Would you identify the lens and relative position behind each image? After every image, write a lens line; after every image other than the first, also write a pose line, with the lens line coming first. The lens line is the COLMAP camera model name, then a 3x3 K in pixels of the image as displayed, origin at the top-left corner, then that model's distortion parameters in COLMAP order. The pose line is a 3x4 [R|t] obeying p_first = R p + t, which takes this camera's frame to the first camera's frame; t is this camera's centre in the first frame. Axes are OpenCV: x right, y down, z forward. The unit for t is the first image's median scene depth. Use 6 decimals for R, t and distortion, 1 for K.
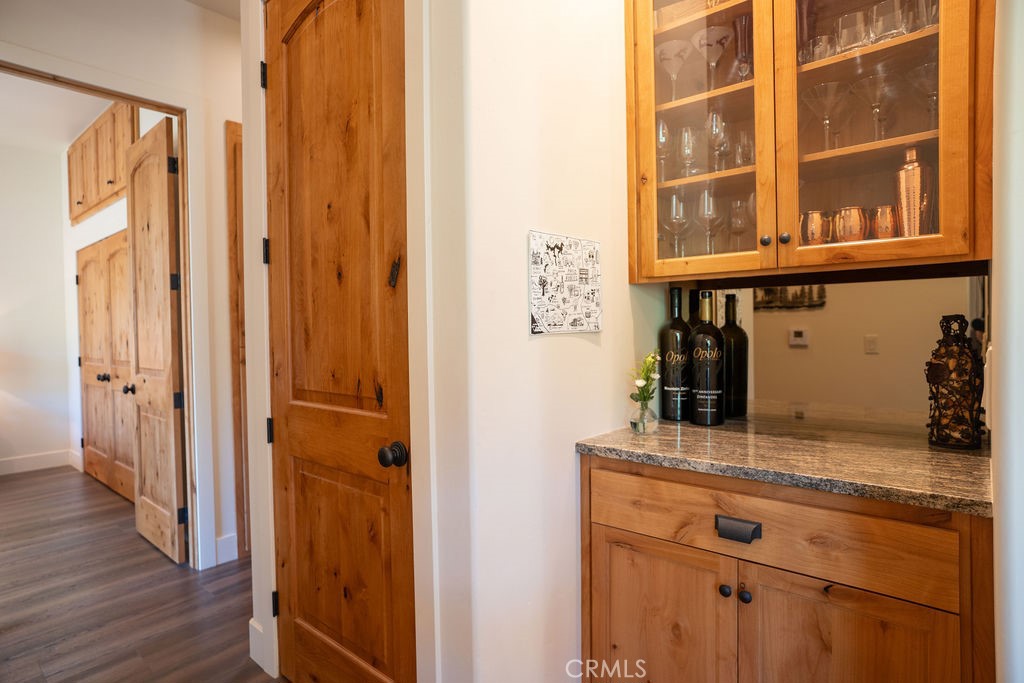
lens RADIAL K [[557.9, 0, 511.1], [0, 557.9, 342.7], [0, 0, 1]] dist [-0.049151, 0.033553]
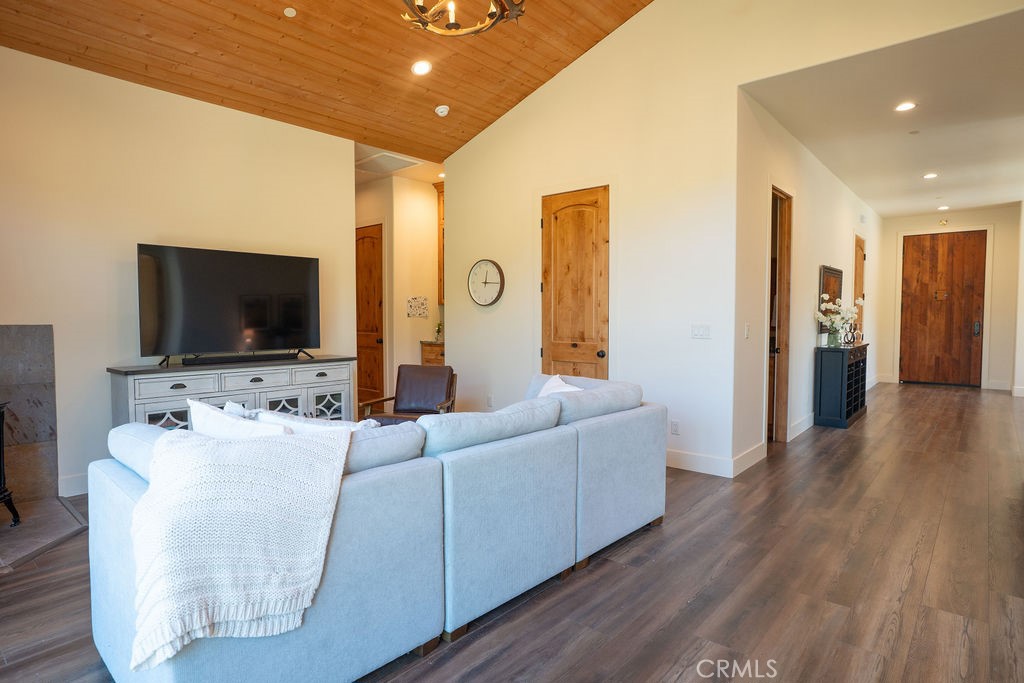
lens RADIAL K [[557.9, 0, 512.0], [0, 557.9, 337.2], [0, 0, 1]] dist [-0.049151, 0.033553]
pose [[0.999848, 0.012174, -0.012498, 0.976831], [-0.011980, 0.999808, 0.015515, 0.073565], [0.012685, -0.015362, 0.999802, -3.733449]]
